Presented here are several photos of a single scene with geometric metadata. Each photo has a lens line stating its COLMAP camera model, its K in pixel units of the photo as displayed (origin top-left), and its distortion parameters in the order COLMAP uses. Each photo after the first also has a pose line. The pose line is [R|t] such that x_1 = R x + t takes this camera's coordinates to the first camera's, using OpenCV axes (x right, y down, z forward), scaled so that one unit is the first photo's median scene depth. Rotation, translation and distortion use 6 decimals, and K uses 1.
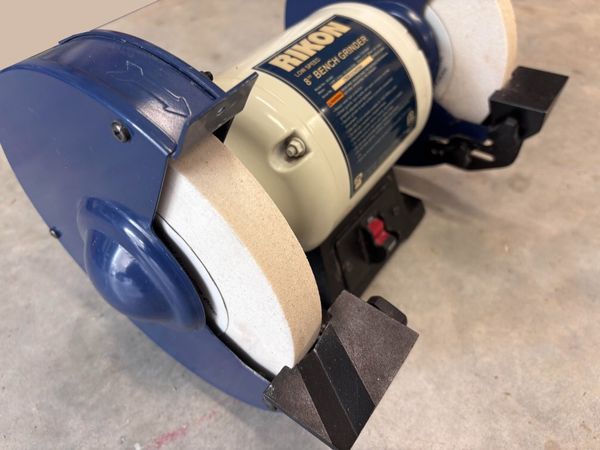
lens RADIAL K [[472.0, 0, 298.8], [0, 472.0, 232.4], [0, 0, 1]] dist [0.003253, 0.001928]
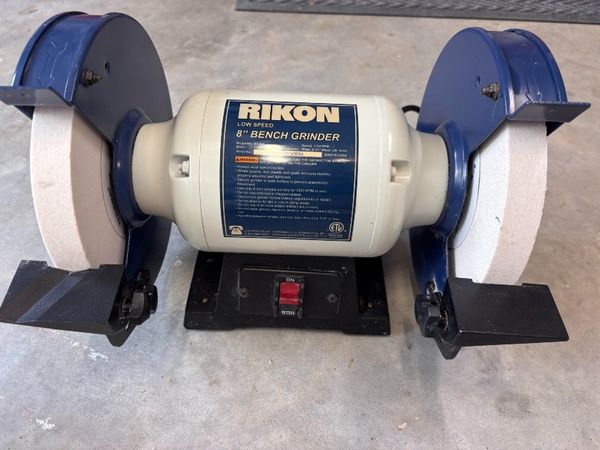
lens RADIAL K [[463.5, 0, 297.4], [0, 463.5, 232.9], [0, 0, 1]] dist [0.026555, 0.001042]
pose [[0.555988, 0.664498, -0.499320, 0.697689], [-0.632019, 0.728139, 0.265265, -0.448139], [0.539842, 0.168096, 0.824812, 0.144441]]
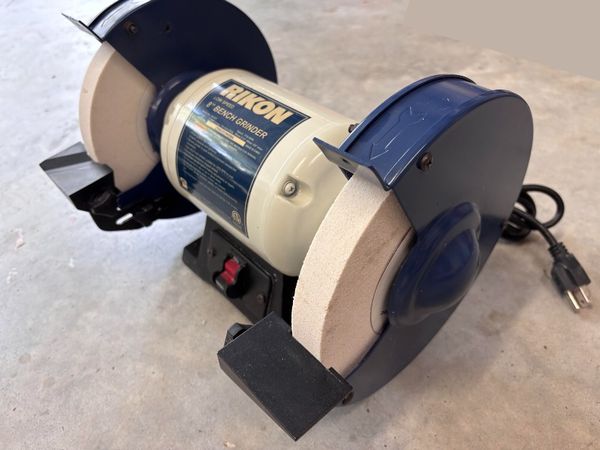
lens RADIAL K [[463.5, 0, 297.4], [0, 463.5, 232.9], [0, 0, 1]] dist [0.026555, 0.001042]
pose [[-0.201138, 0.725515, -0.658158, 0.916160], [-0.639926, 0.411379, 0.649047, -0.988234], [0.741645, 0.551720, 0.381533, 0.739296]]
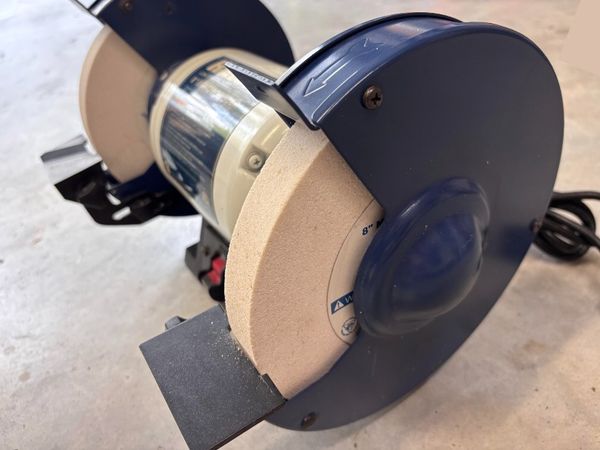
lens RADIAL K [[472.0, 0, 298.8], [0, 472.0, 232.4], [0, 0, 1]] dist [0.003253, 0.001928]
pose [[-0.339395, 0.660031, -0.670202, 0.838165], [-0.558013, 0.432309, 0.708330, -0.972374], [0.757254, 0.614384, 0.221582, 0.984264]]
